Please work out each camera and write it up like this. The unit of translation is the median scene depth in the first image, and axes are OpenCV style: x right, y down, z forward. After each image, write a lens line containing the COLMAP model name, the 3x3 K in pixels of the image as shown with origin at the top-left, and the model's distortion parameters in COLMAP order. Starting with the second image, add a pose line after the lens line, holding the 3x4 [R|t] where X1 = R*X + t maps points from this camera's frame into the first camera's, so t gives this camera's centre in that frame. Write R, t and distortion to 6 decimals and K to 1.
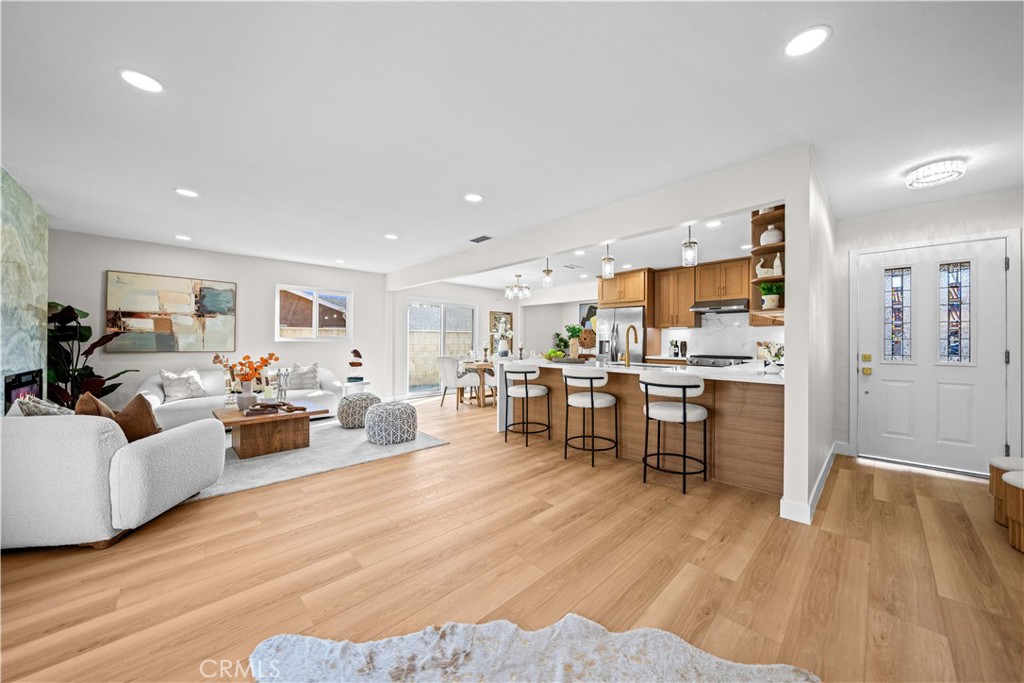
lens RADIAL K [[355.4, 0, 519.8], [0, 355.4, 337.3], [0, 0, 1]] dist [-0.003242, -0.000195]
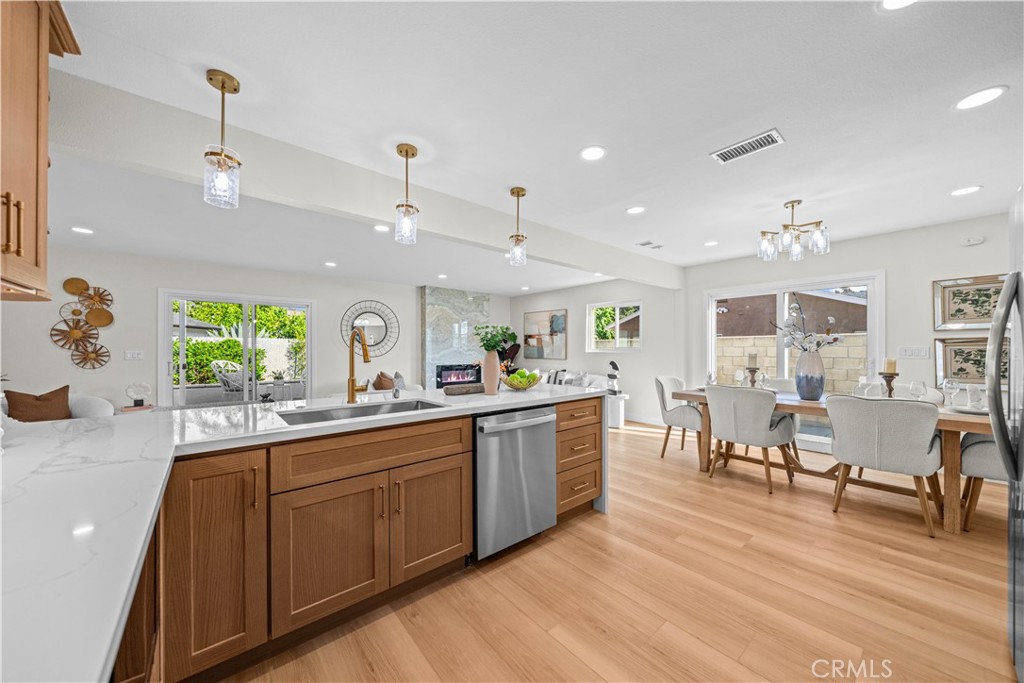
lens RADIAL K [[362.6, 0, 517.9], [0, 362.6, 347.3], [0, 0, 1]] dist [-0.002482, 0.000058]
pose [[-0.071473, -0.006486, -0.997421, 0.647456], [0.010811, 0.999915, -0.007277, 0.001629], [0.997384, -0.011304, -0.071397, 0.987896]]
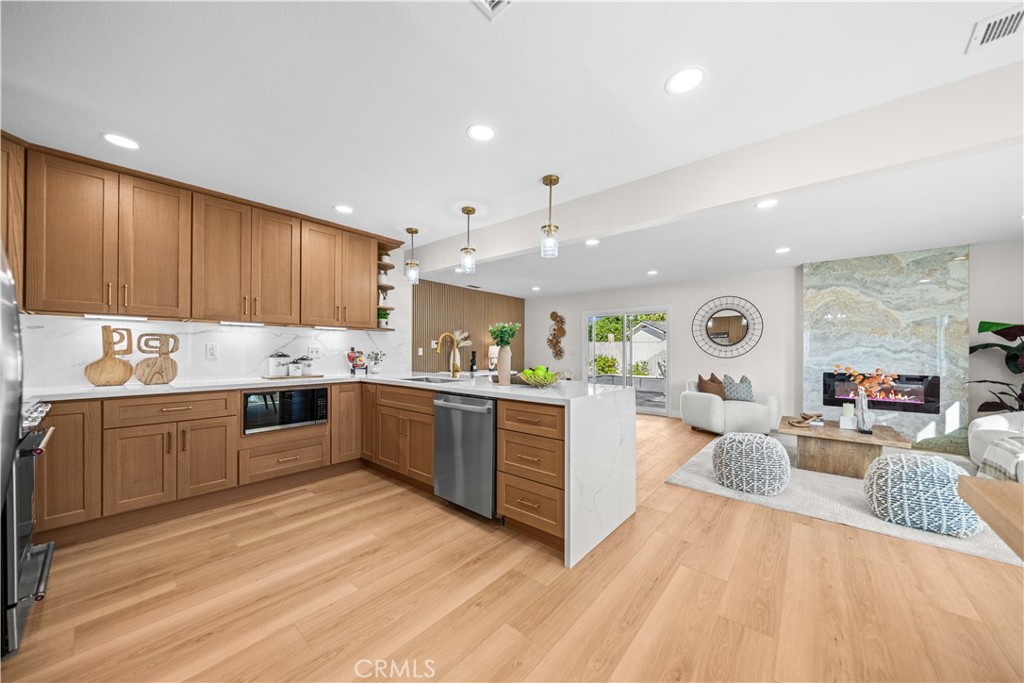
lens RADIAL K [[353.9, 0, 516.1], [0, 353.9, 349.4], [0, 0, 1]] dist [-0.004838, -0.000163]
pose [[-0.995304, -0.007652, -0.096496, 0.176151], [-0.006280, 0.999875, -0.014515, 0.015342], [0.096595, -0.013841, -0.995228, 1.476281]]
